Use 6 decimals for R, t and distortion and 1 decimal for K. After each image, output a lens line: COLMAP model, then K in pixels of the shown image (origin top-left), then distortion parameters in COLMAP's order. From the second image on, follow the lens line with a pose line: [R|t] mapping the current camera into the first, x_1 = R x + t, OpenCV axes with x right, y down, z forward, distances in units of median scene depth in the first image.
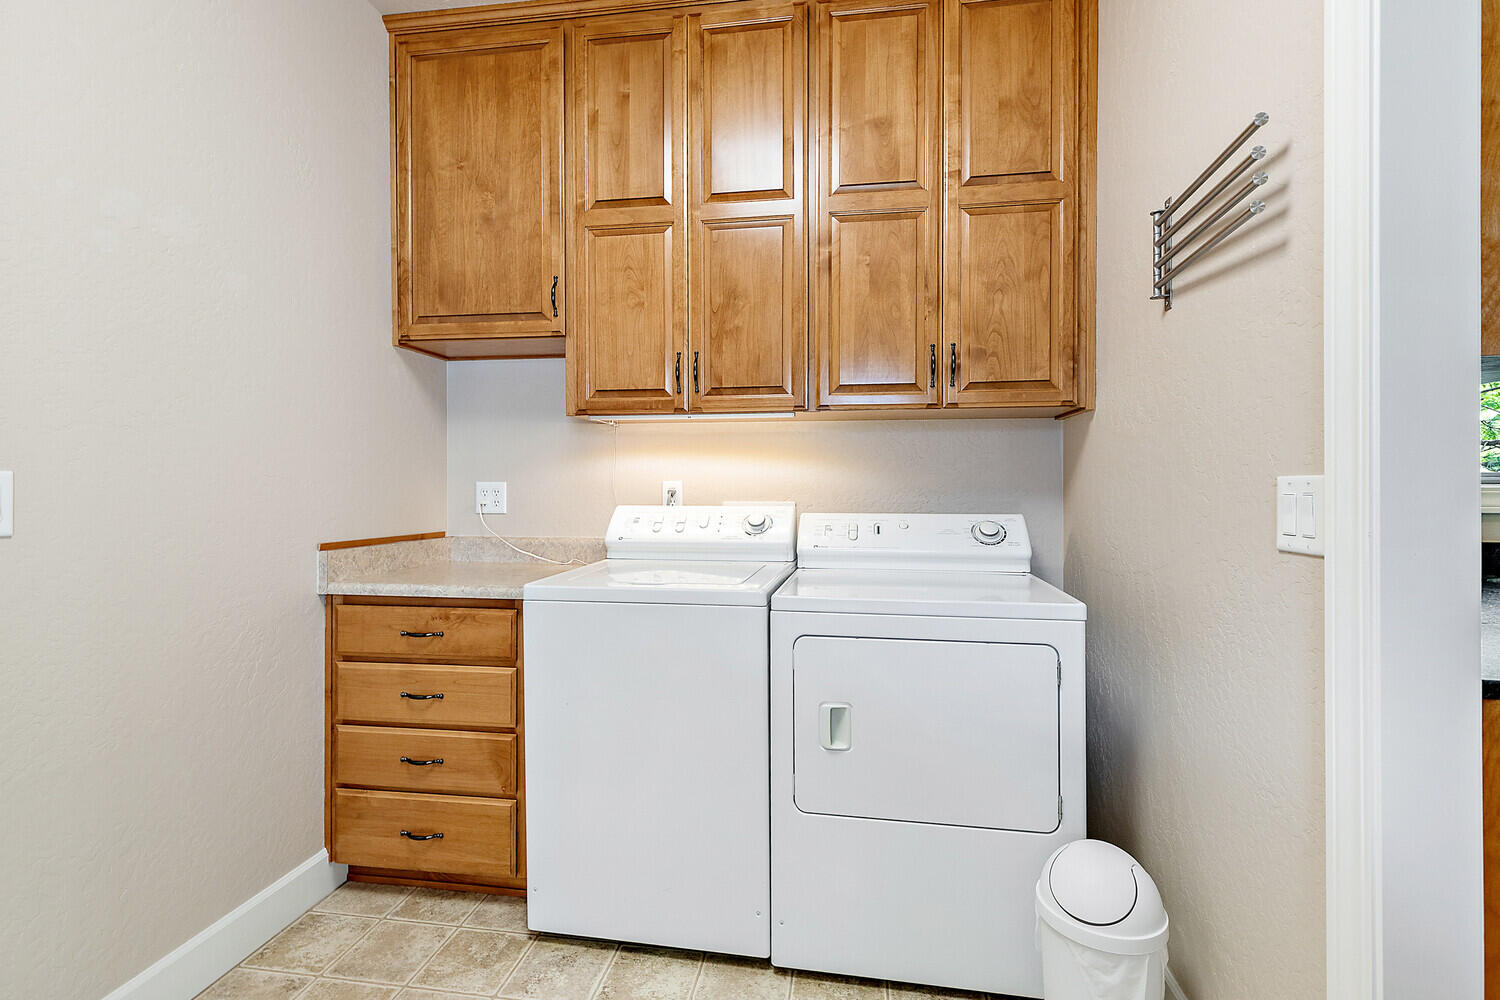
lens RADIAL K [[689.7, 0, 750.3], [0, 689.7, 486.3], [0, 0, 1]] dist [0.007660, -0.000405]
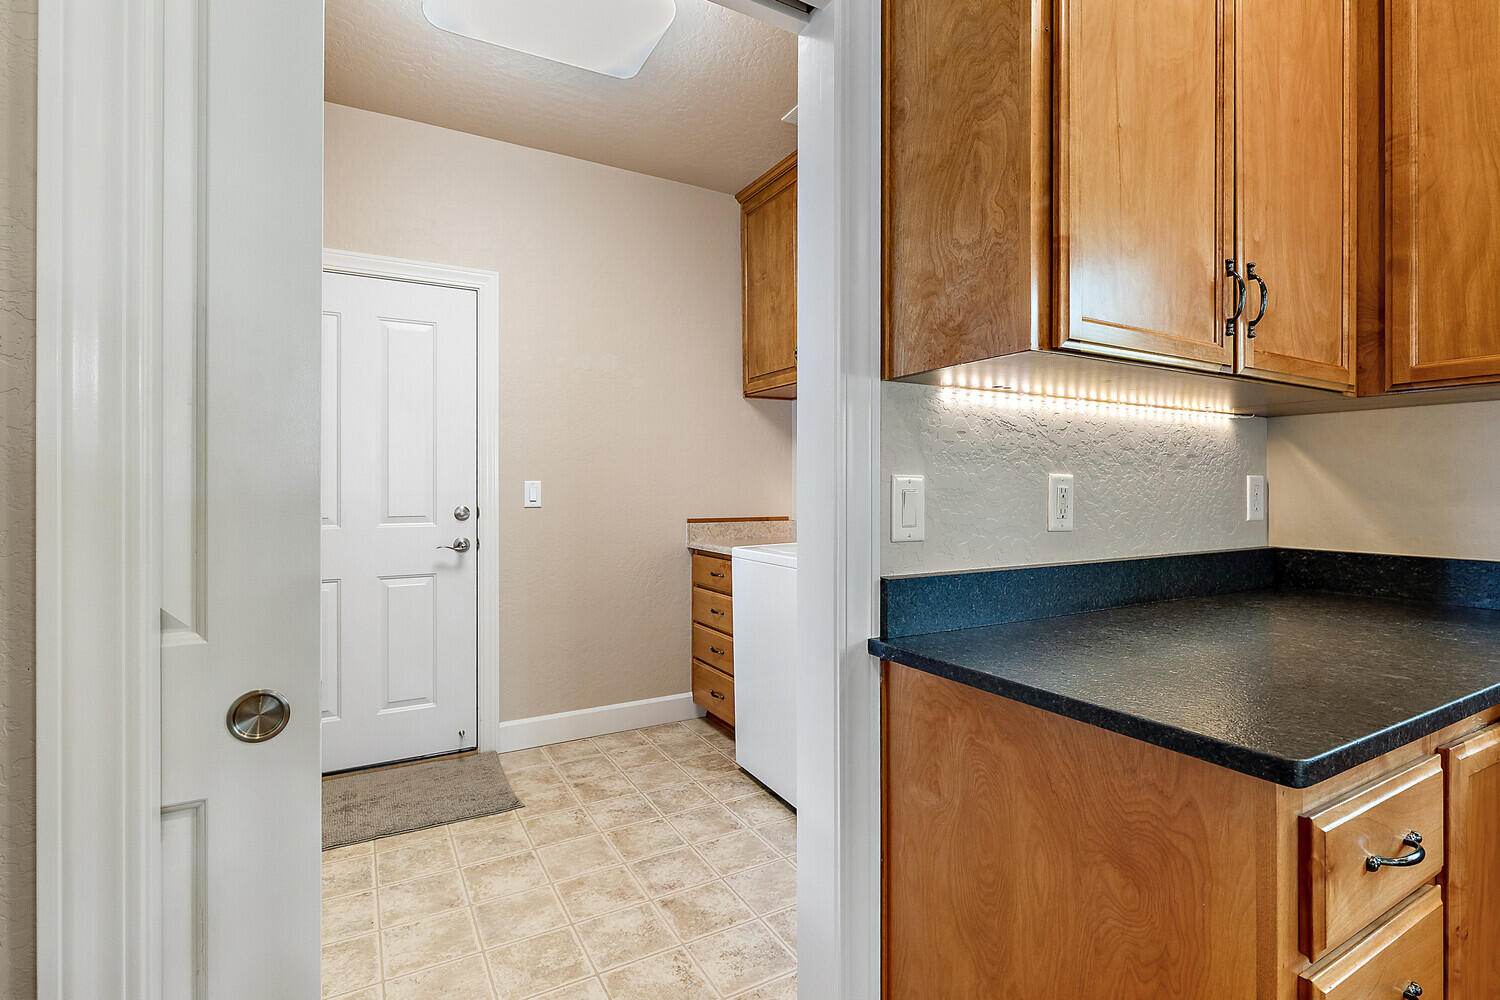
lens RADIAL K [[689.7, 0, 737.0], [0, 689.7, 480.9], [0, 0, 1]] dist [0.007660, -0.000405]
pose [[0.618782, -0.005653, -0.785542, 0.830714], [0.003897, 0.999984, -0.004126, -0.006021], [0.785553, -0.000508, 0.618794, 0.007065]]
